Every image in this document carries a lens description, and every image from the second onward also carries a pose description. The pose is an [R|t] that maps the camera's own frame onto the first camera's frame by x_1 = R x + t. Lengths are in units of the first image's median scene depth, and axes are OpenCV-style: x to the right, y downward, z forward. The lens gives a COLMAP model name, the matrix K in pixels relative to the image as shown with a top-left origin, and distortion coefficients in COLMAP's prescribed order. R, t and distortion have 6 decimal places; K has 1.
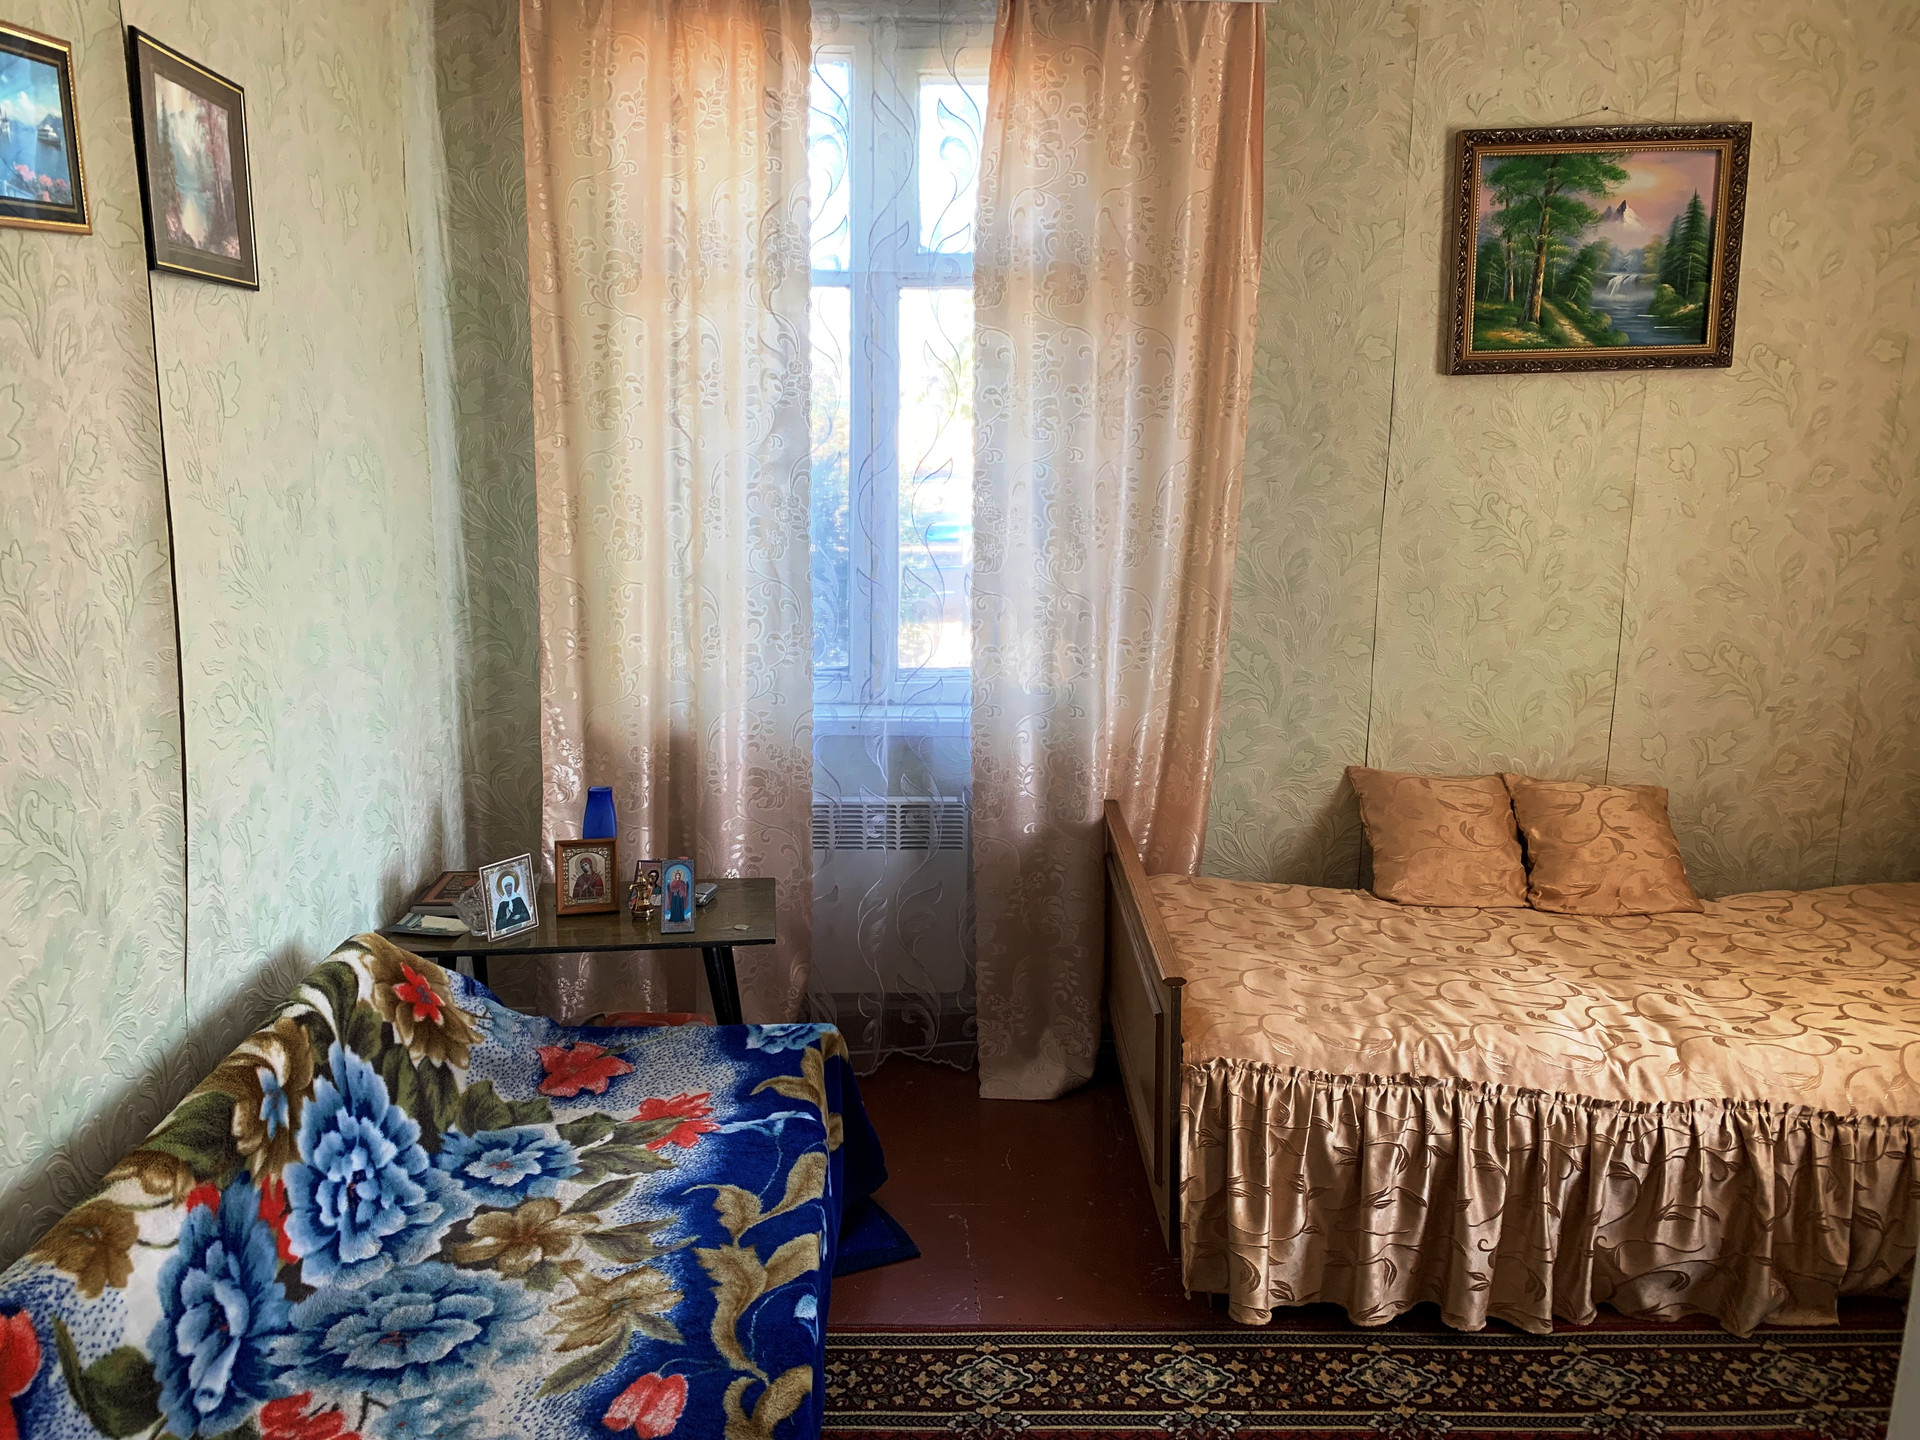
lens RADIAL K [[1412.4, 0, 960.0], [0, 1412.4, 720.0], [0, 0, 1]] dist [0.008905, -0.000231]
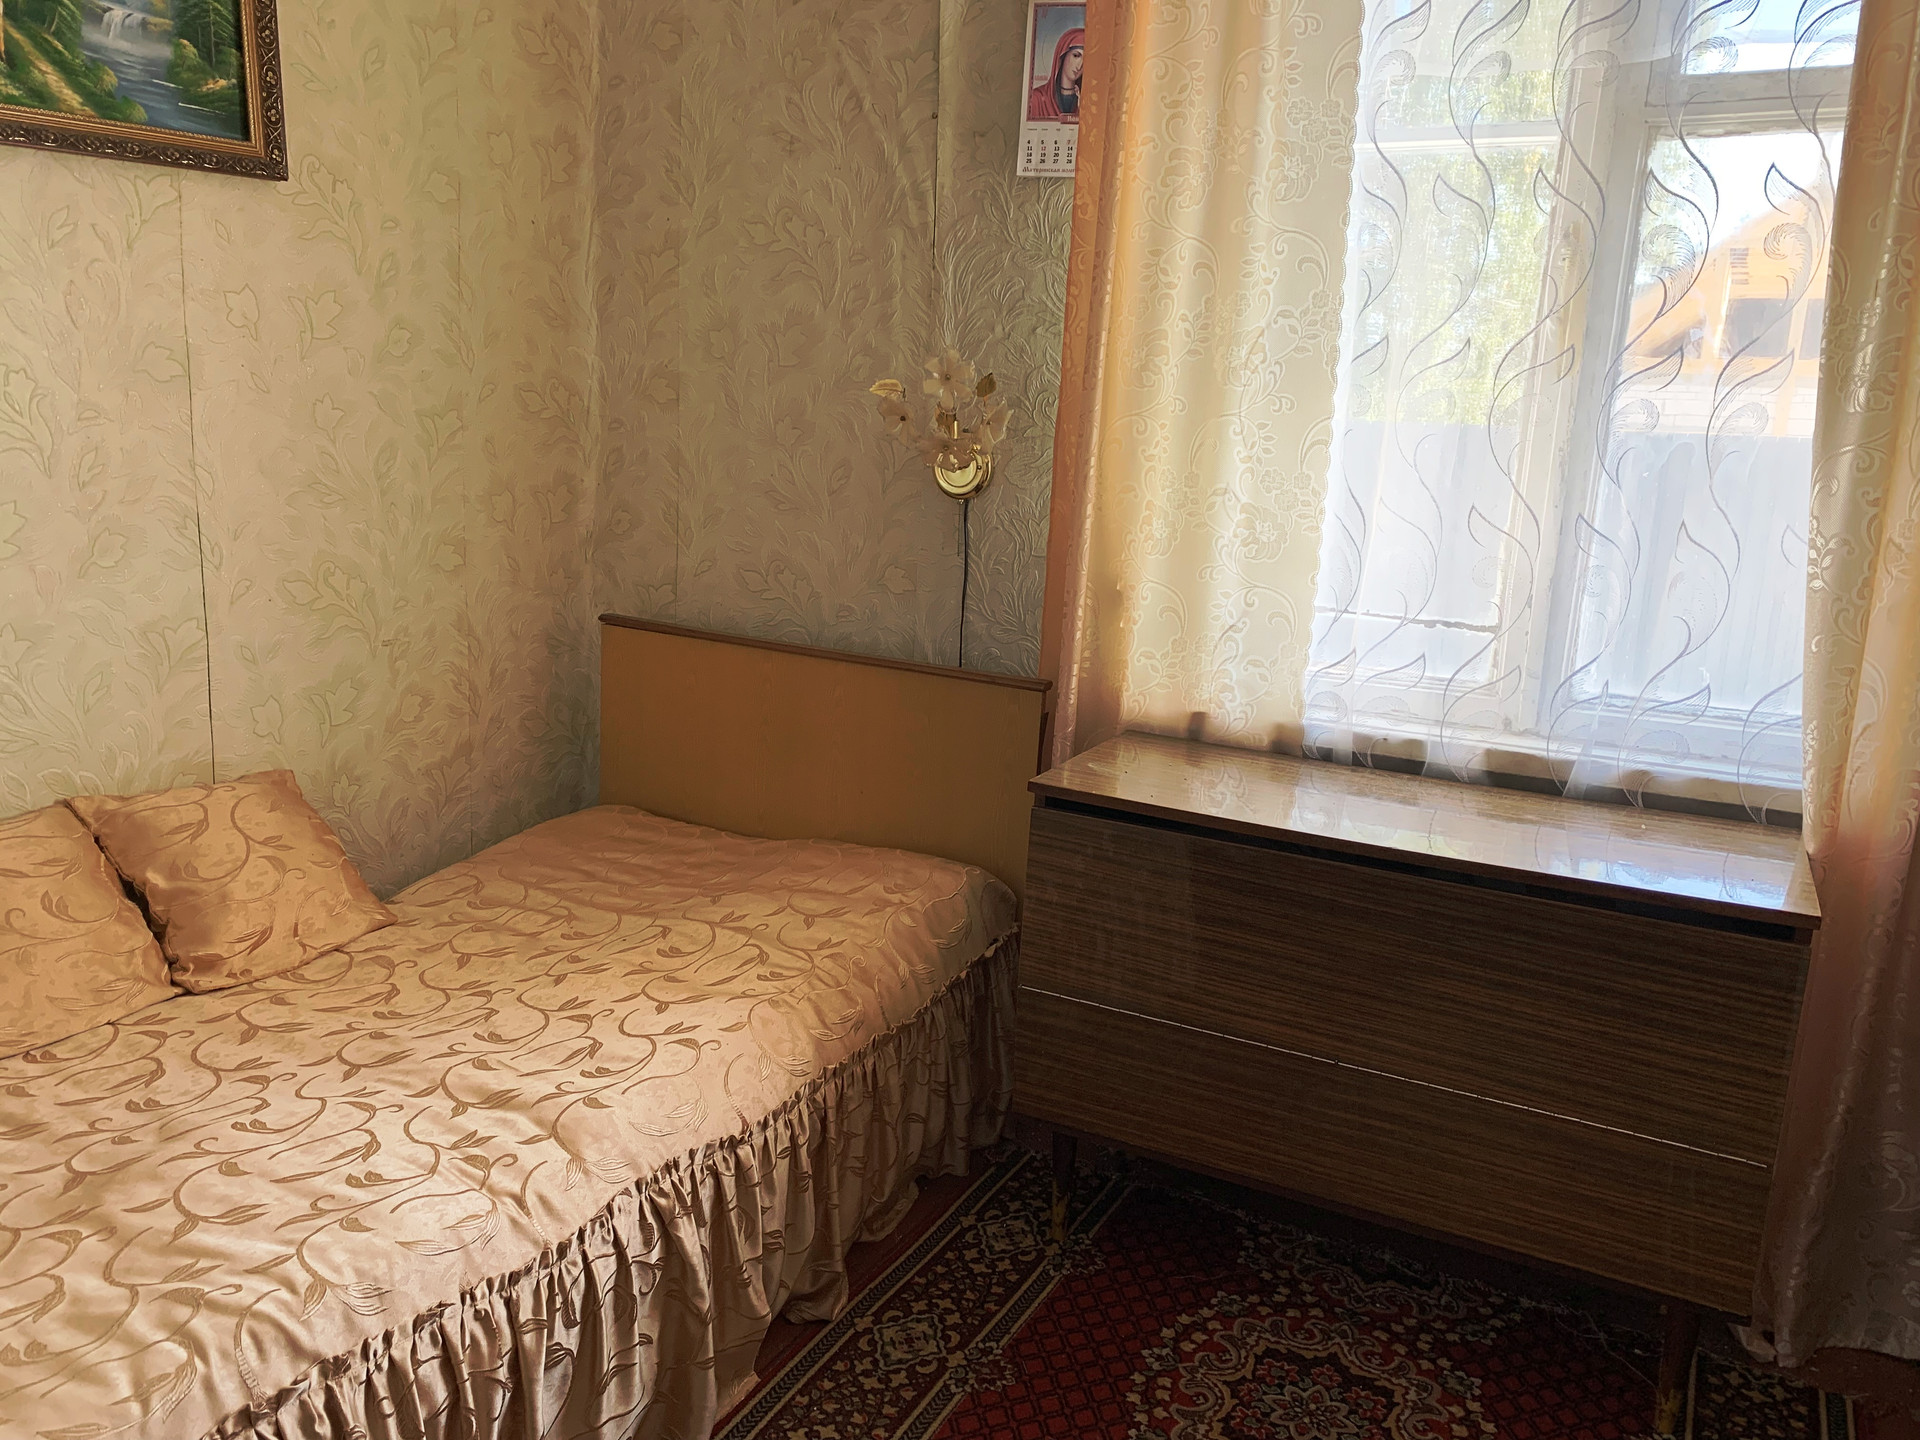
lens RADIAL K [[1511.7, 0, 989.5], [0, 1511.7, 707.9], [0, 0, 1]] dist [0.006412, 0.002224]
pose [[0.480392, -0.170882, 0.860246, 0.006915], [0.146366, 0.982701, 0.113471, -0.022897], [-0.864754, 0.071400, 0.497093, 0.363283]]
